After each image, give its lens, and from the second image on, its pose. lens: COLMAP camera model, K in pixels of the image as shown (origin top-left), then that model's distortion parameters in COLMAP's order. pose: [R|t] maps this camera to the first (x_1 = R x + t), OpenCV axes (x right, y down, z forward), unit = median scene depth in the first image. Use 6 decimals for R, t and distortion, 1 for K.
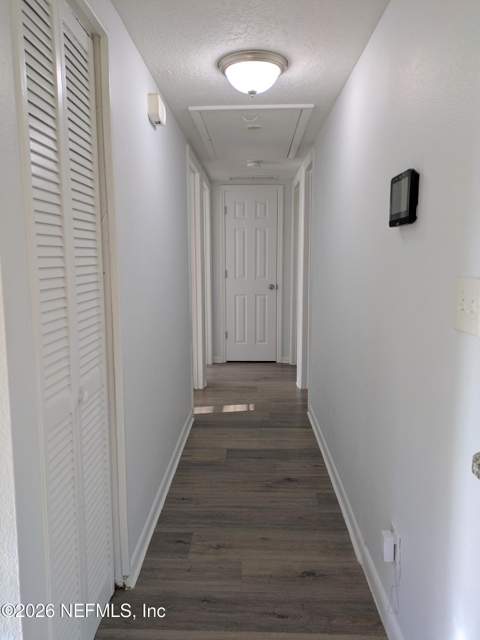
lens RADIAL K [[473.9, 0, 237.7], [0, 473.9, 318.3], [0, 0, 1]] dist [0.011155, -0.001365]
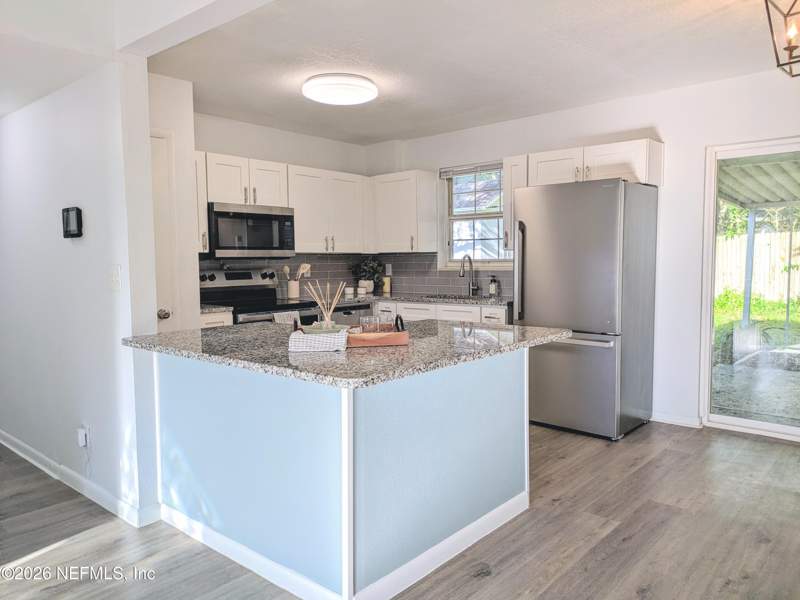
lens RADIAL K [[592.3, 0, 397.9], [0, 592.3, 296.9], [0, 0, 1]] dist [0.011155, -0.001365]
pose [[0.637729, -0.056212, 0.768207, -0.534838], [0.103948, 0.994491, -0.013524, 0.157477], [-0.763215, 0.088478, 0.640059, -1.178155]]
